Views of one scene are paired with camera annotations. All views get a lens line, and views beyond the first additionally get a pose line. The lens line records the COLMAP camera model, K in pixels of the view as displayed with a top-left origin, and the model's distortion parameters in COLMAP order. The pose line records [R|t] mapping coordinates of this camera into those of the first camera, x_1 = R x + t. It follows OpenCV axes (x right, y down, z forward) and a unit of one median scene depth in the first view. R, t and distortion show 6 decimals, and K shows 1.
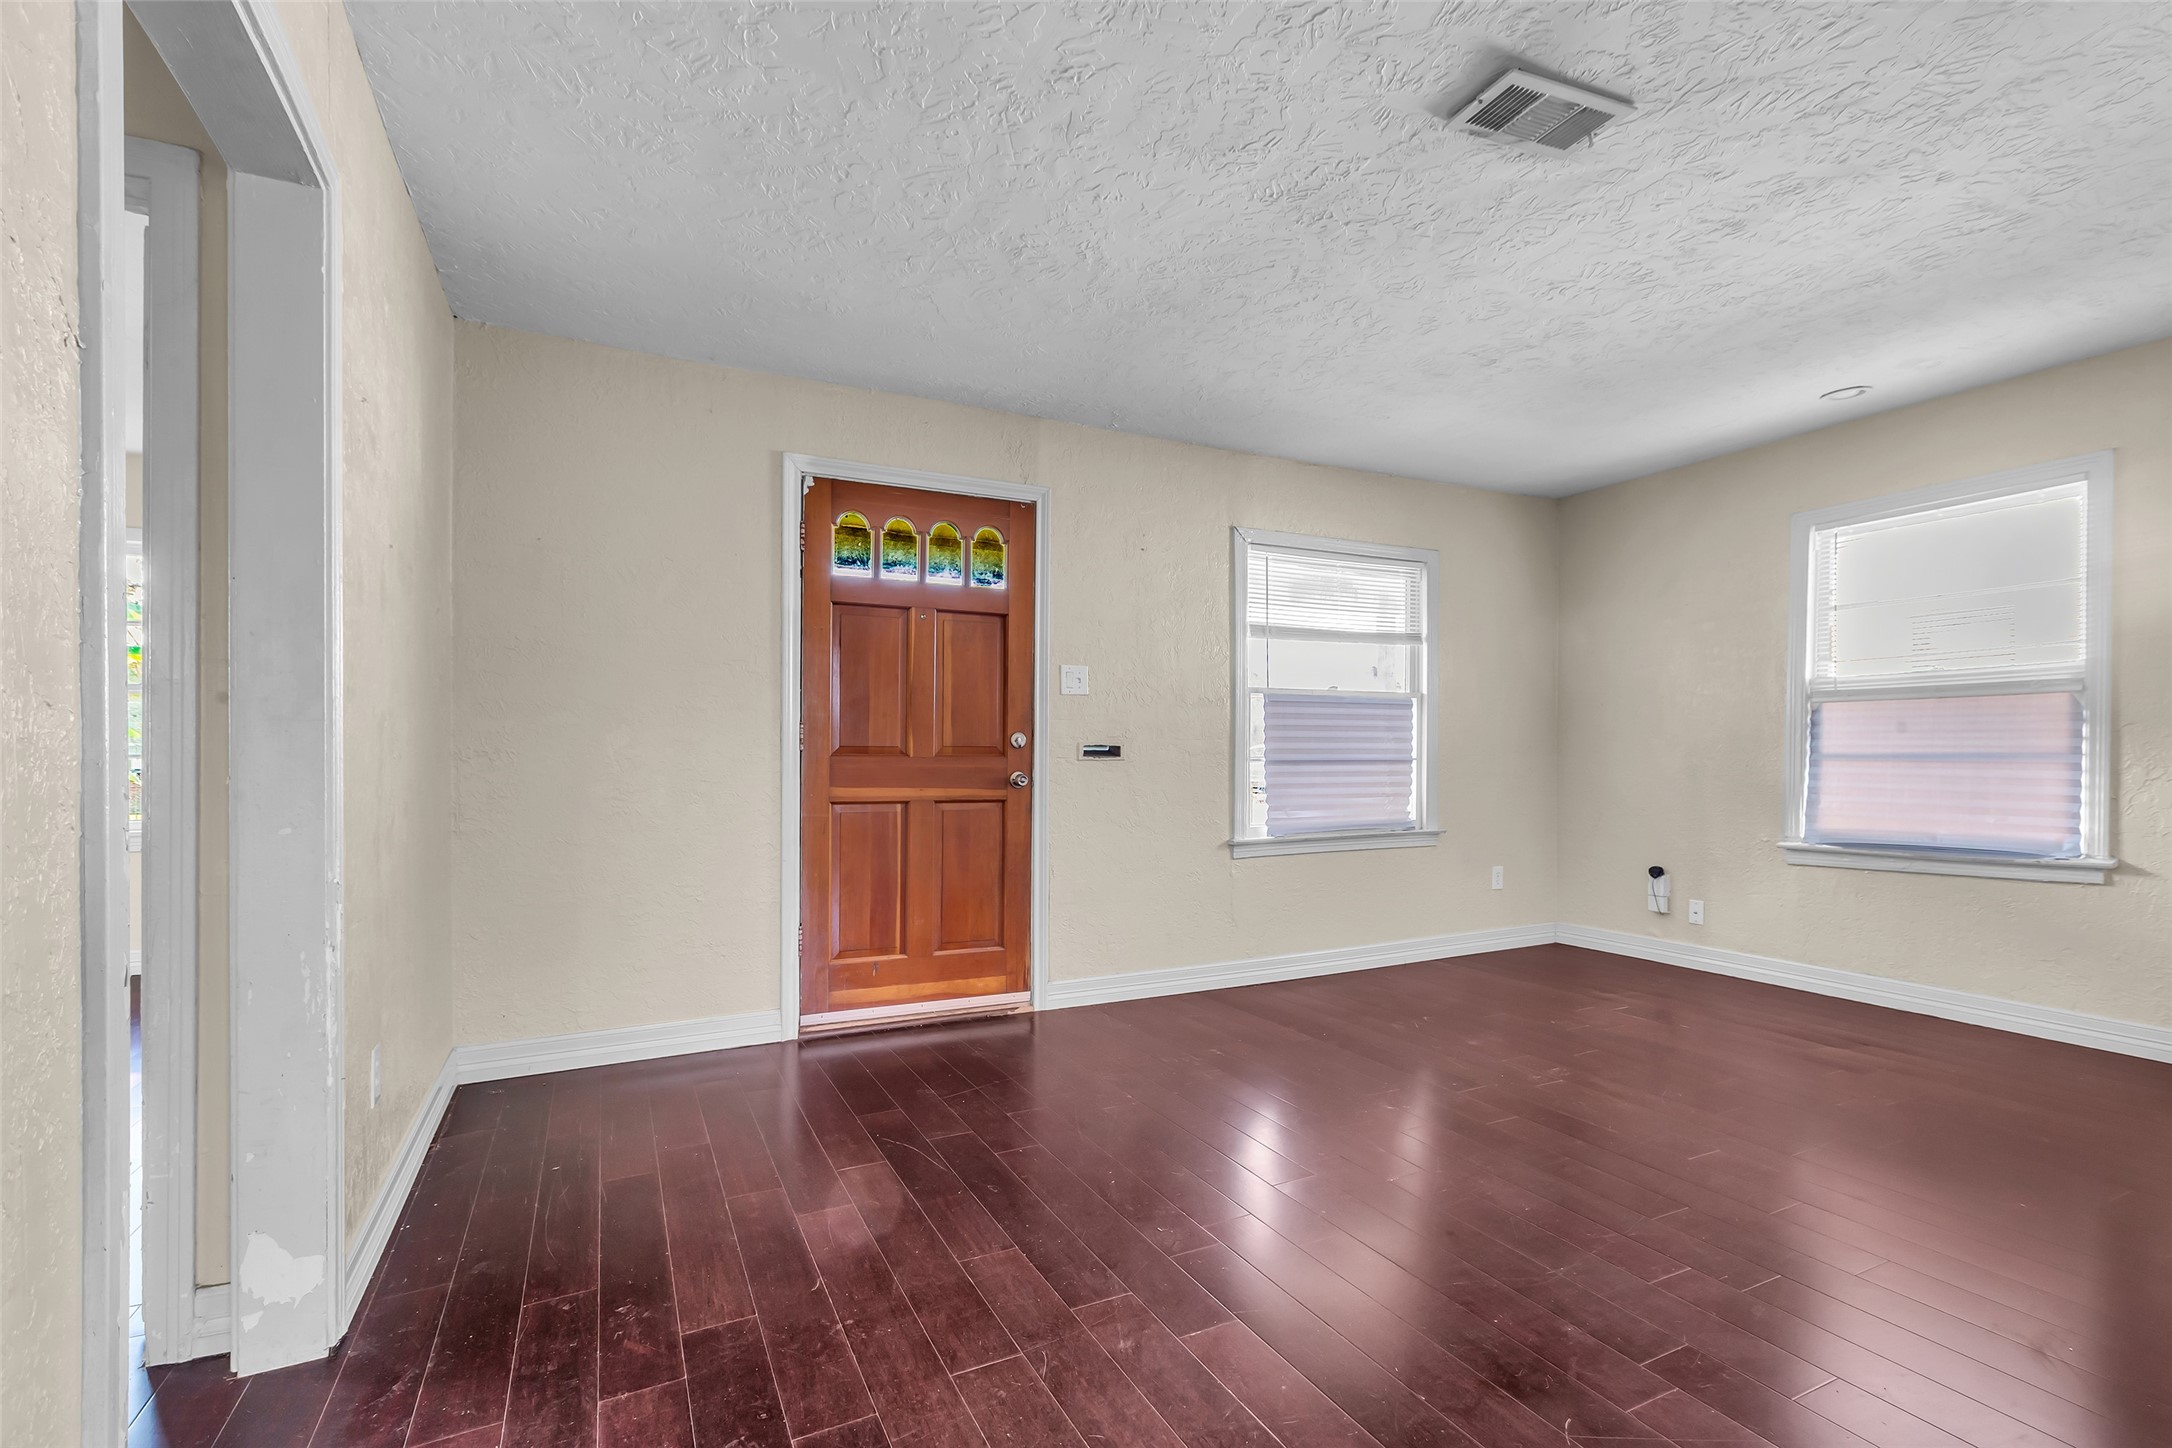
lens RADIAL K [[973.9, 0, 1097.8], [0, 973.9, 747.7], [0, 0, 1]] dist [0.005425, 0.000668]
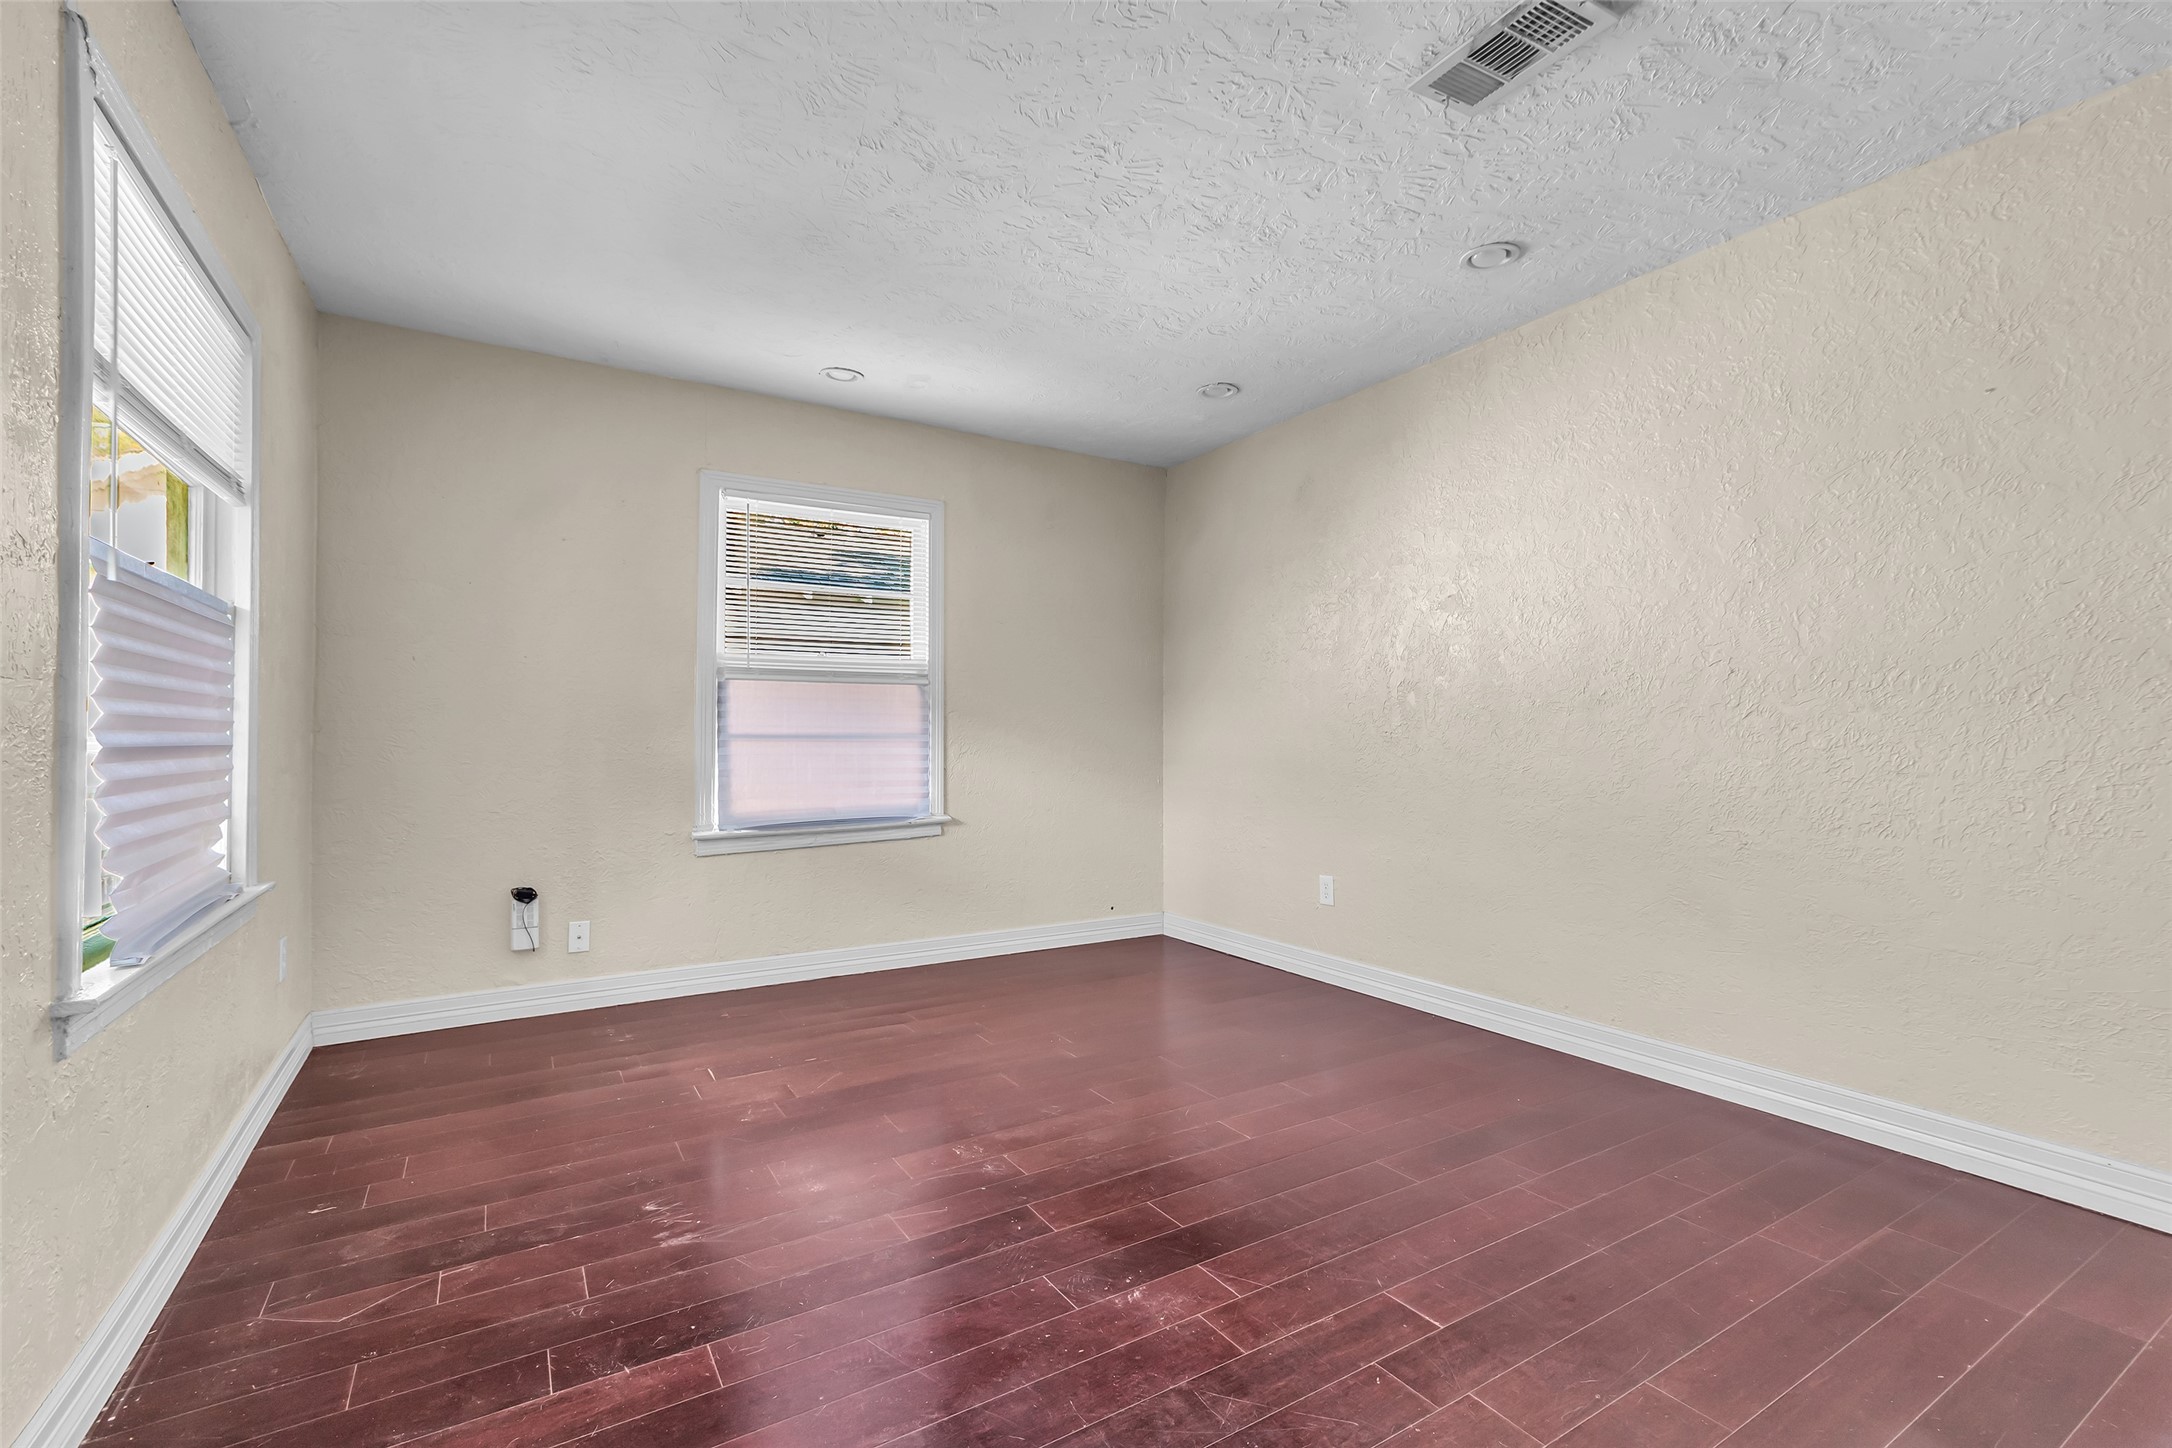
lens RADIAL K [[970.9, 0, 1093.2], [0, 970.9, 733.2], [0, 0, 1]] dist [0.002618, 0.000273]
pose [[-0.099692, 0.004634, 0.995008, -0.231247], [-0.008842, 0.999946, -0.005543, 0.008337], [-0.994979, -0.009350, -0.099646, 0.781757]]
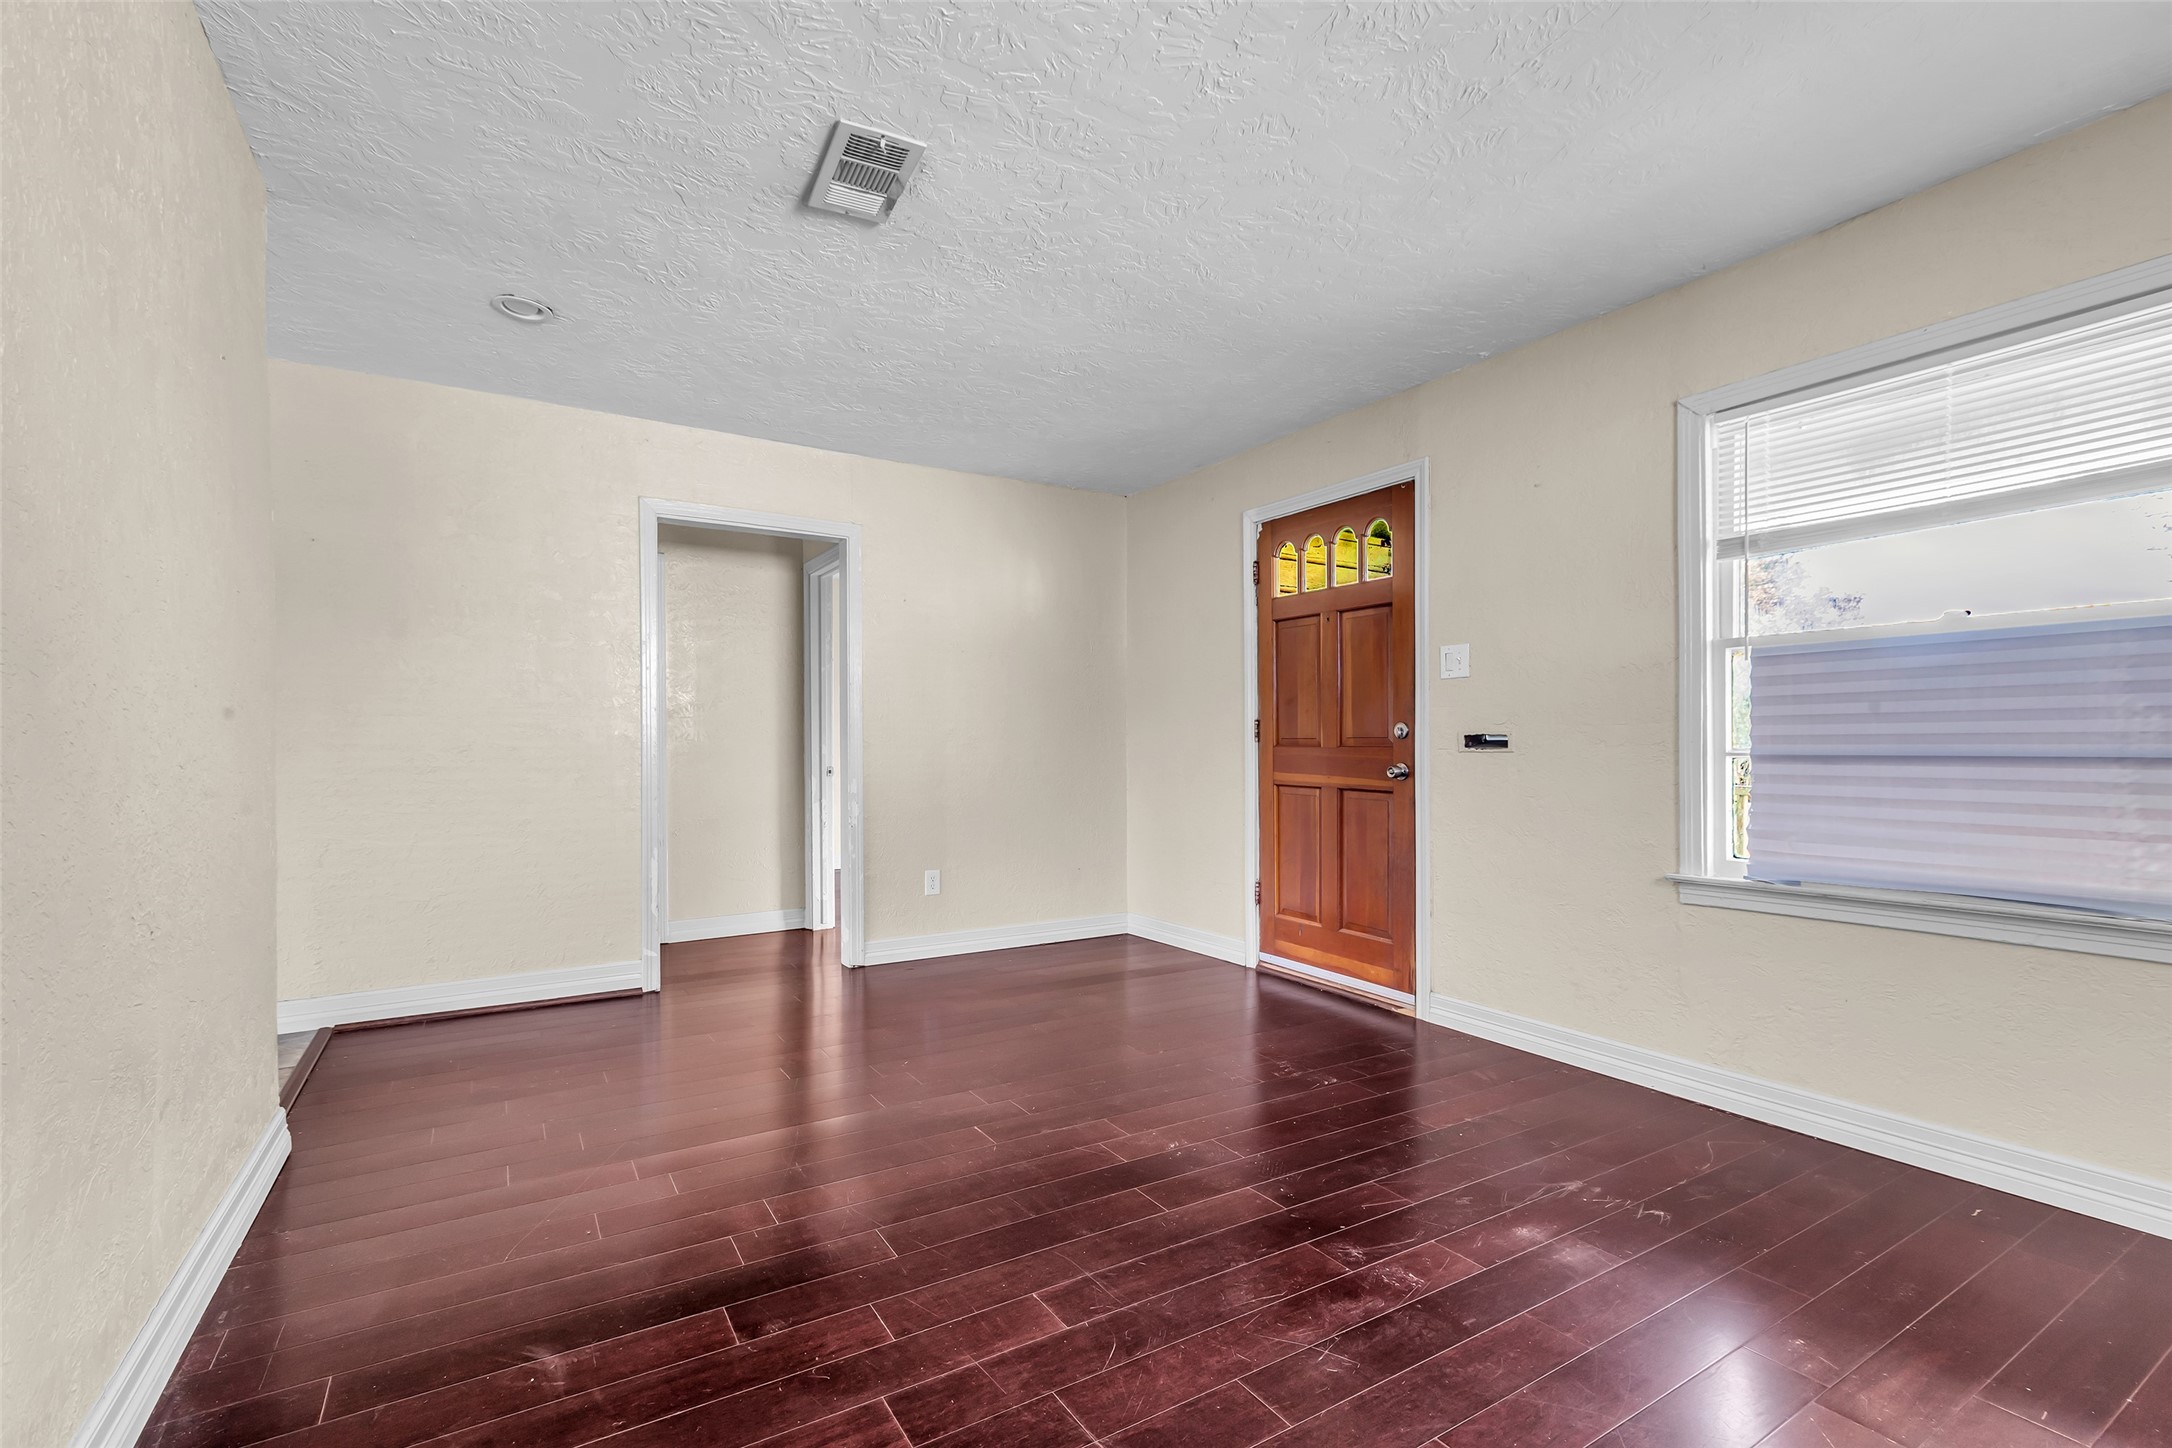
lens RADIAL K [[967.5, 0, 1078.3], [0, 967.5, 748.5], [0, 0, 1]] dist [0.001224, 0.000183]
pose [[0.090557, 0.002127, -0.995889, 0.845146], [0.006439, 0.999976, 0.002721, 0.005262], [0.995870, -0.006659, 0.090541, 0.596778]]
